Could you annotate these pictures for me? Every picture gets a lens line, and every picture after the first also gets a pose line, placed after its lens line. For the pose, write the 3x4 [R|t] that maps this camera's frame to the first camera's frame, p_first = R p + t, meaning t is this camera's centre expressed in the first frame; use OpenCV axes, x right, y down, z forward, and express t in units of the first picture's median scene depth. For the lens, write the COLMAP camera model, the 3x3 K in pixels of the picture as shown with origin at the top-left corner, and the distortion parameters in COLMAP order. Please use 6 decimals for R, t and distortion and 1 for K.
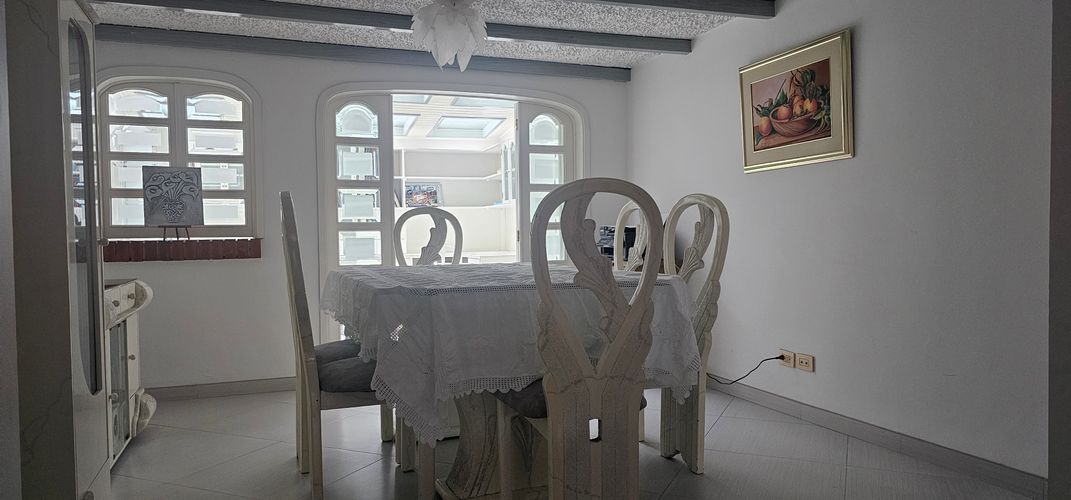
lens RADIAL K [[715.8, 0, 534.9], [0, 715.8, 251.3], [0, 0, 1]] dist [0.035382, -0.017165]
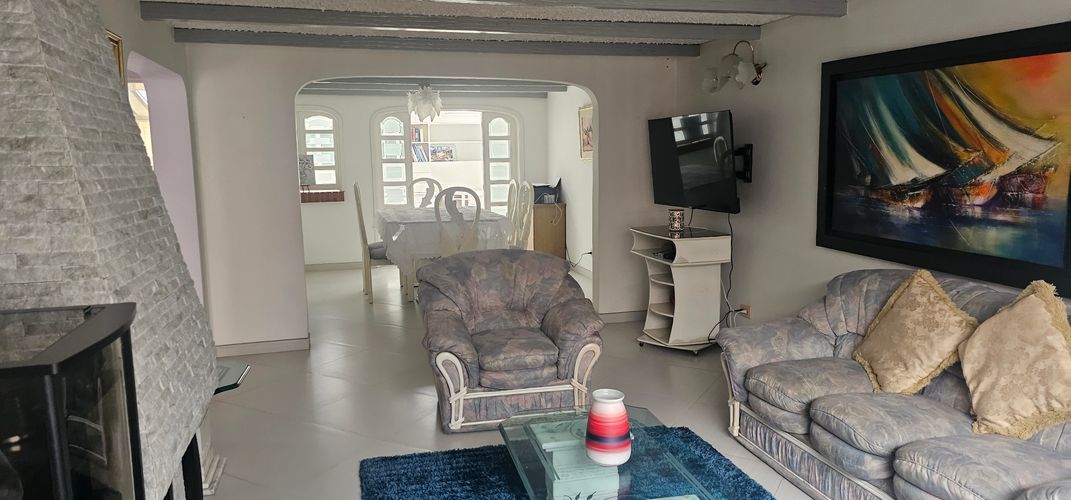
lens RADIAL K [[715.8, 0, 535.9], [0, 715.8, 249.6], [0, 0, 1]] dist [0.035382, -0.017165]
pose [[0.995661, 0.014752, -0.091880, 0.312186], [-0.004077, 0.993322, 0.115301, -0.085125], [0.092967, -0.114426, 0.989072, -0.876860]]
